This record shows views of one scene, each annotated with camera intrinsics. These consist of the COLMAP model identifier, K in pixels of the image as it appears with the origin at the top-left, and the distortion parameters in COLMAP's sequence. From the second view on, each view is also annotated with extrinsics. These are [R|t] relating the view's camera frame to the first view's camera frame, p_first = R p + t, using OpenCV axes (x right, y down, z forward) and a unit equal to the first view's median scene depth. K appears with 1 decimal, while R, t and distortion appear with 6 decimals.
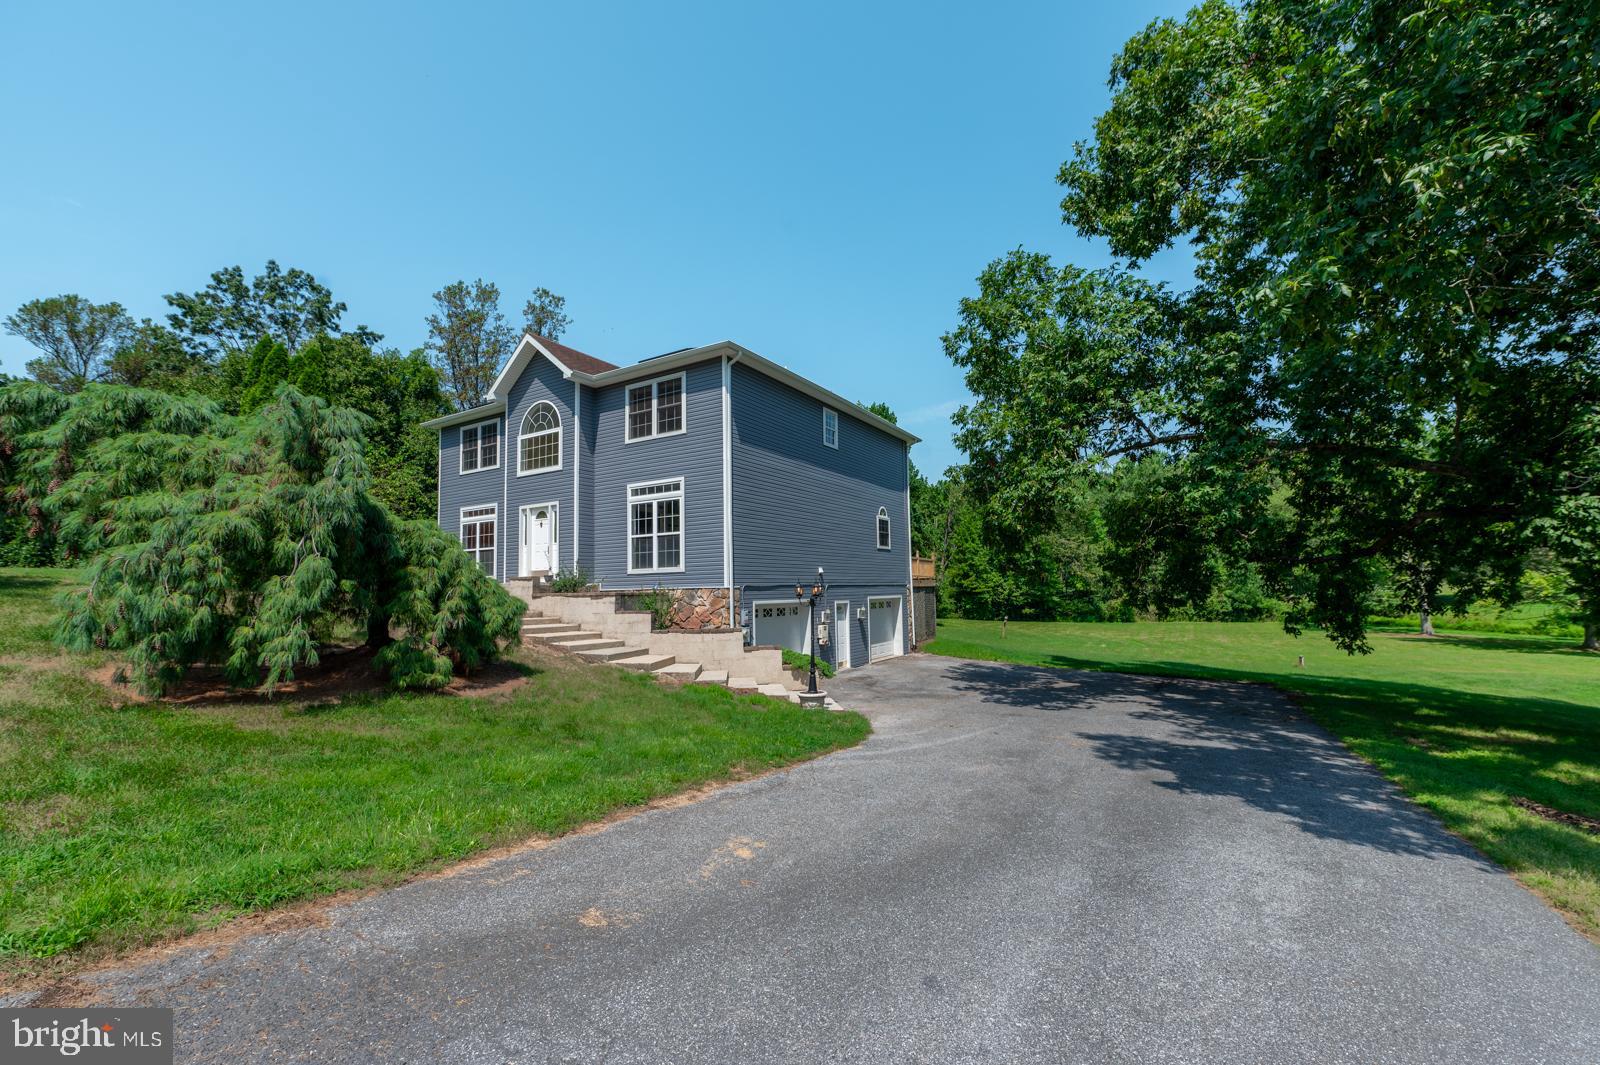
lens RADIAL K [[668.6, 0, 801.0], [0, 668.6, 522.3], [0, 0, 1]] dist [-0.003043, 0.000056]
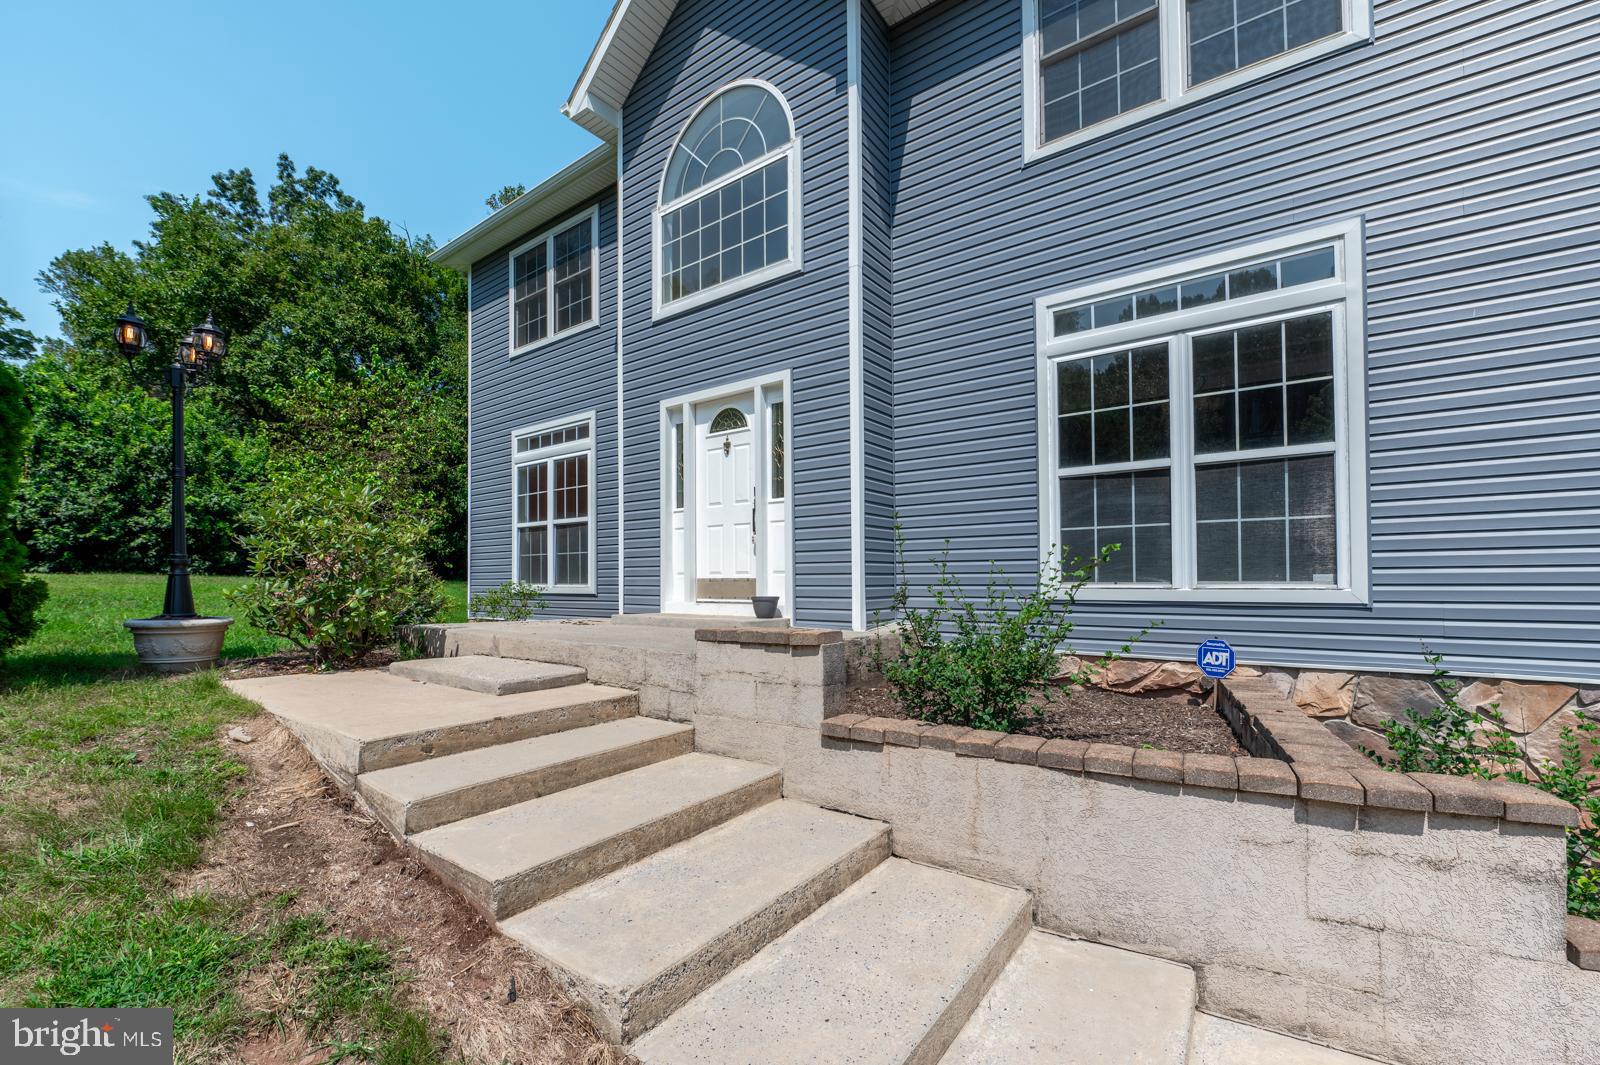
lens RADIAL K [[668.6, 0, 801.2], [0, 668.6, 546.2], [0, 0, 1]] dist [-0.003043, 0.000056]
pose [[0.996188, 0.008380, -0.086827, -0.084735], [-0.003712, 0.998546, 0.053787, 0.009514], [0.087151, -0.053260, 0.994770, 0.173359]]
